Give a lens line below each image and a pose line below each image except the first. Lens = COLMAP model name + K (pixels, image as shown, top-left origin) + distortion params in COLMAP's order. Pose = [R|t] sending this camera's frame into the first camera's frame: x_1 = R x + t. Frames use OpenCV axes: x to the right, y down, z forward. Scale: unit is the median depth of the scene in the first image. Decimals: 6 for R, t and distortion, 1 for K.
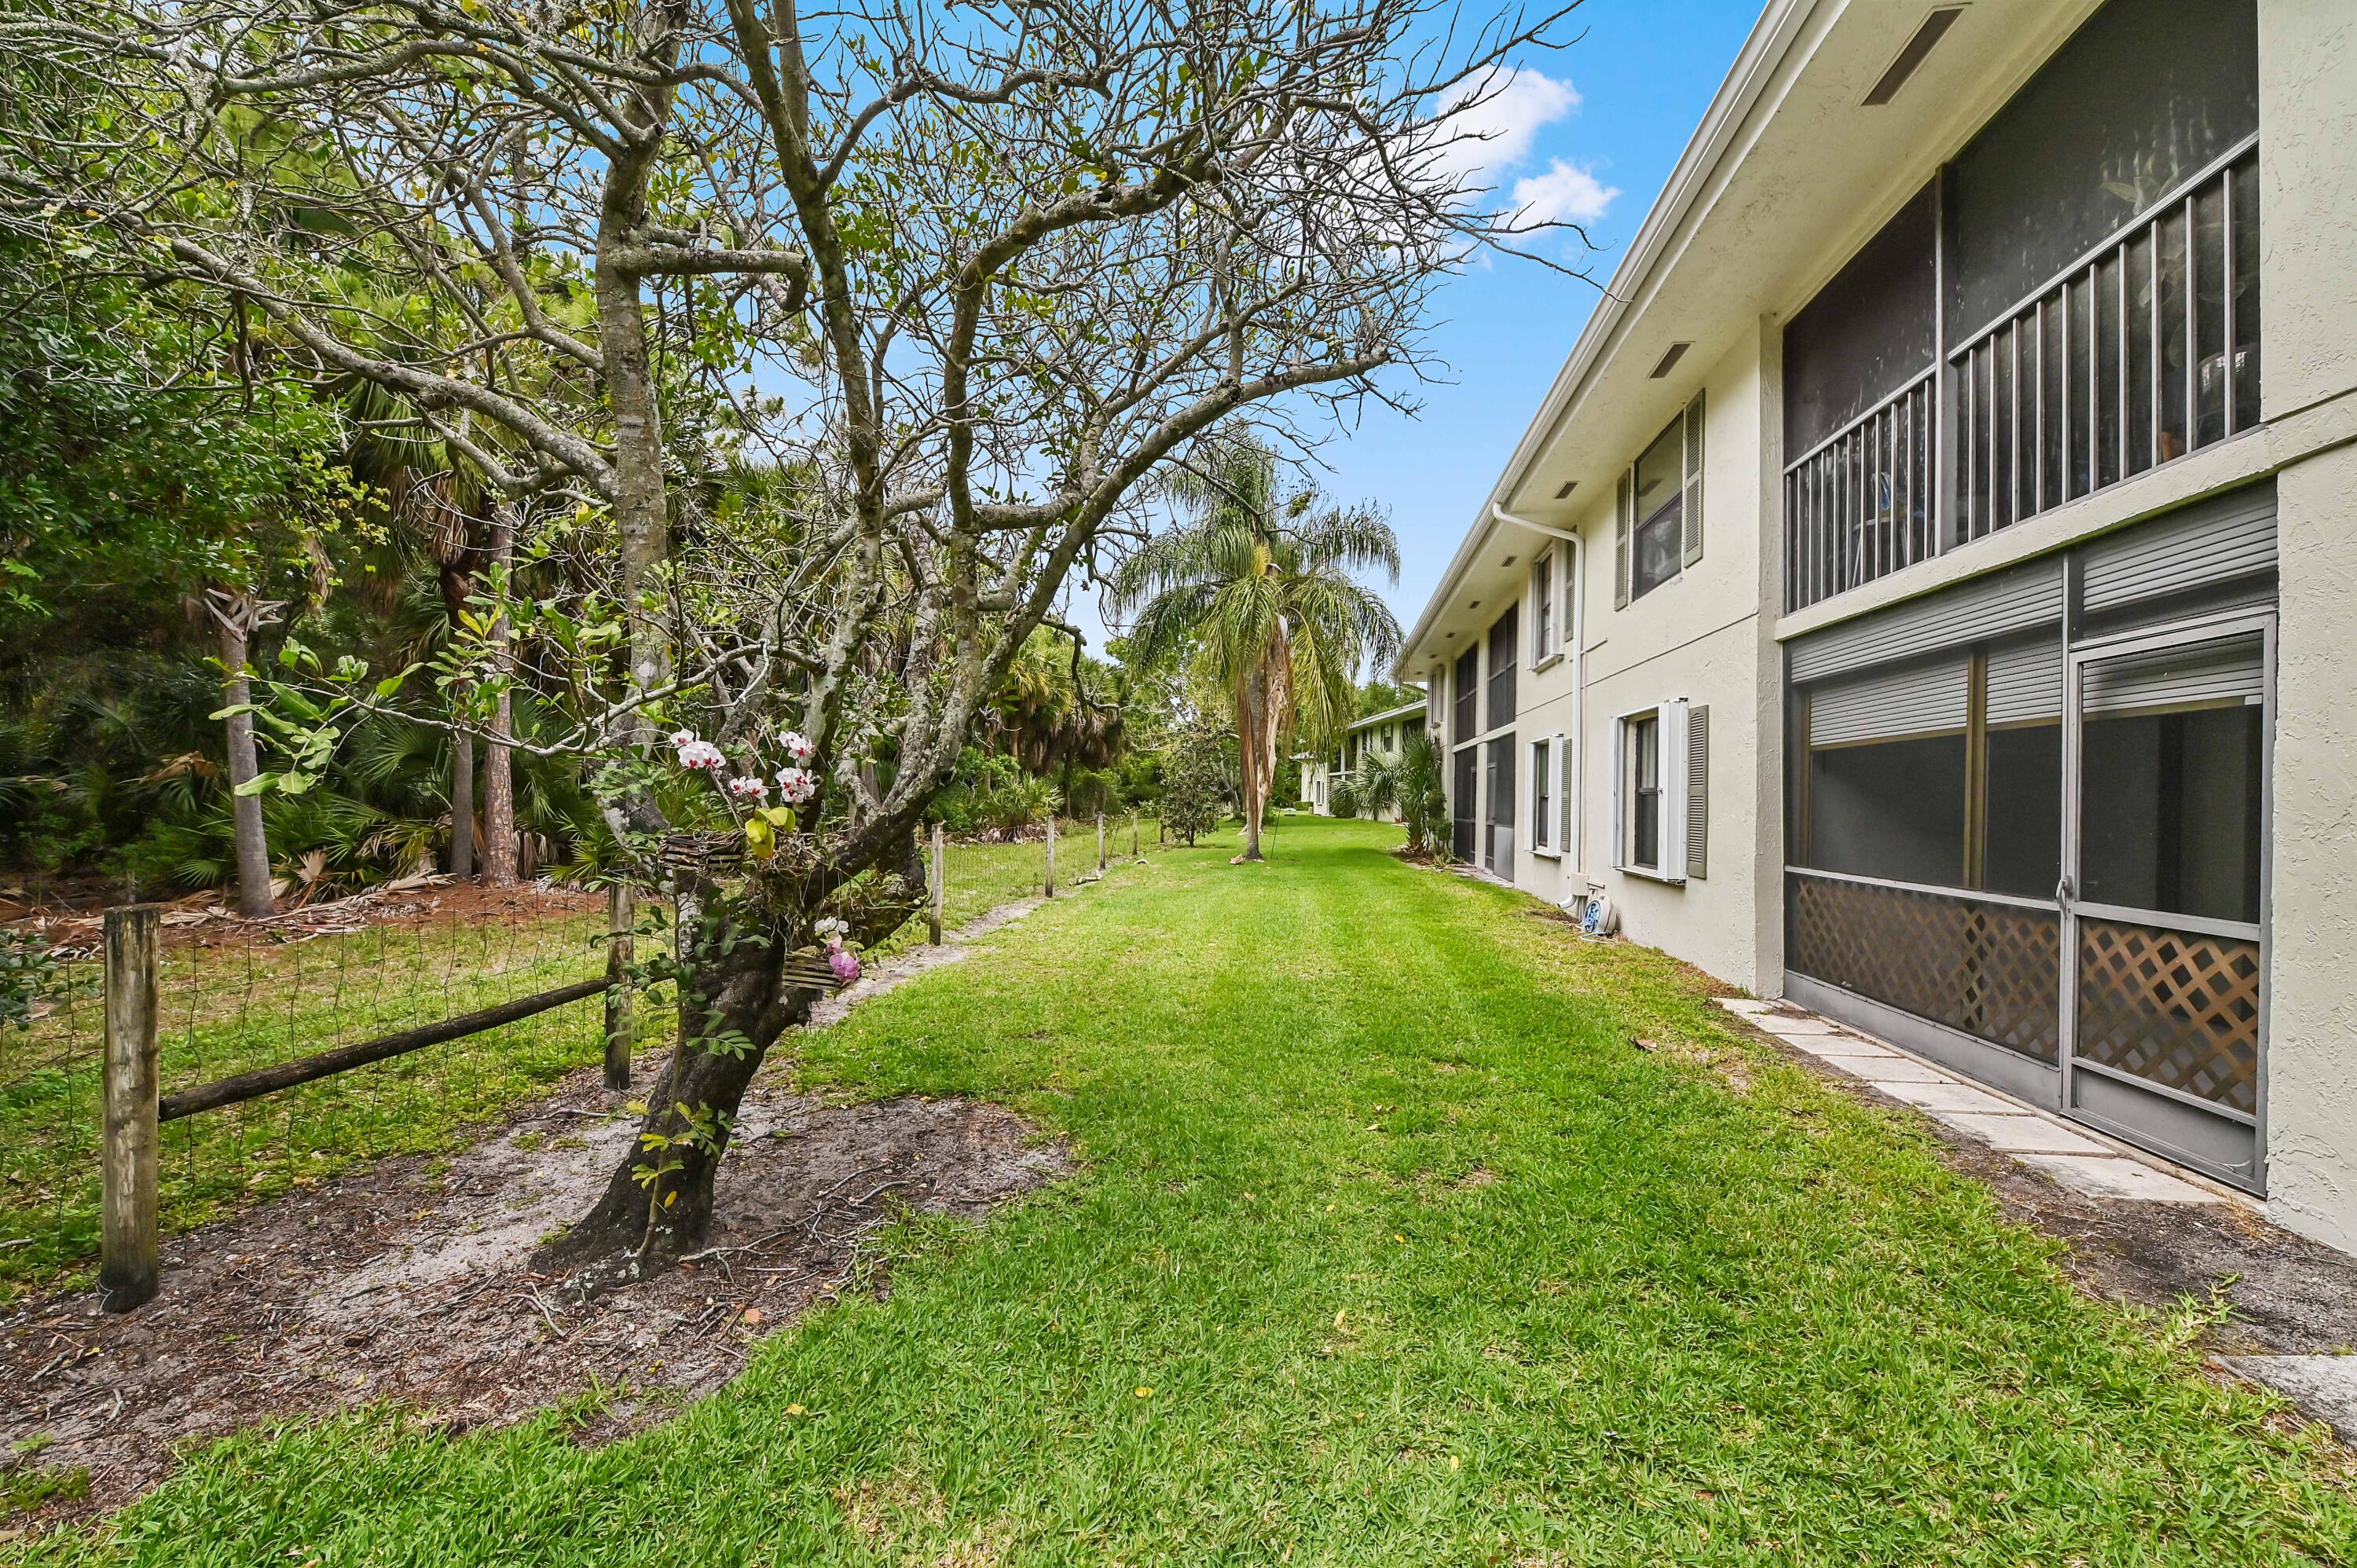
lens RADIAL K [[952.2, 0, 1179.1], [0, 952.2, 792.6], [0, 0, 1]] dist [0.000605, -0.000258]
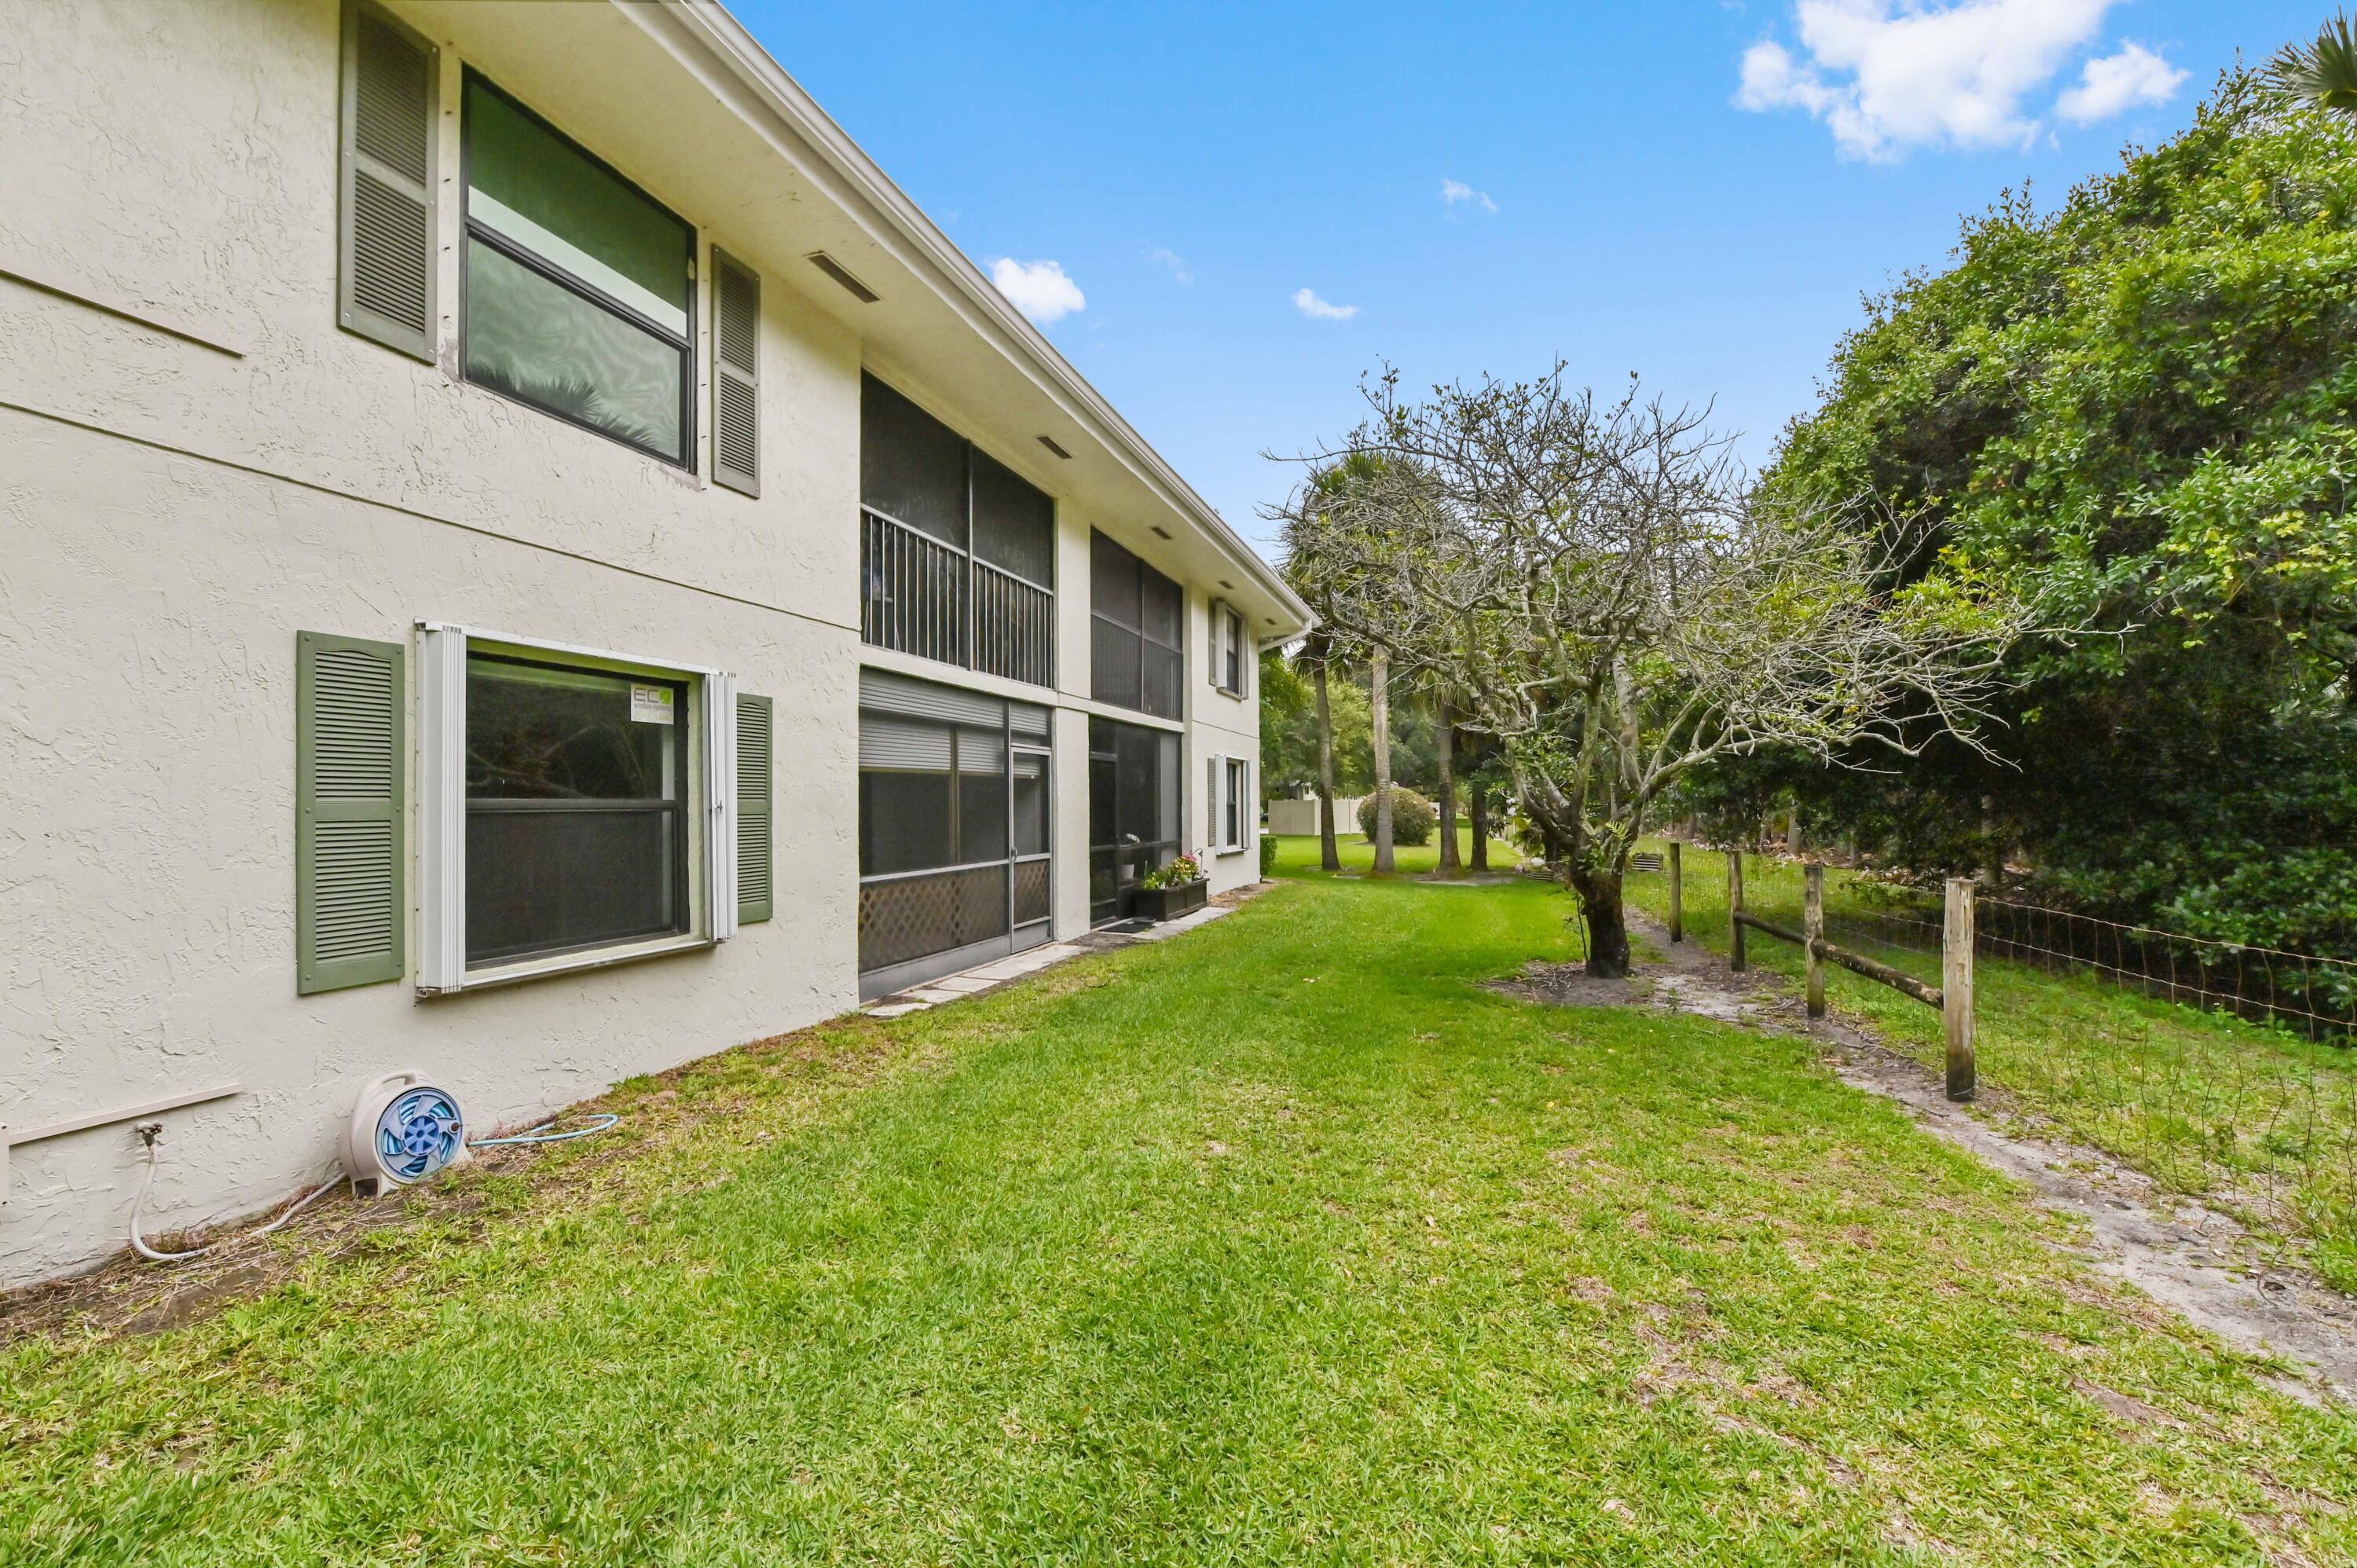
lens RADIAL K [[952.2, 0, 1188.9], [0, 952.2, 799.4], [0, 0, 1]] dist [0.000605, -0.000258]
pose [[-0.986231, -0.014888, 0.164700, 0.127716], [-0.016539, 0.999826, -0.008654, -0.009475], [-0.164542, -0.011259, -0.986306, 2.645141]]
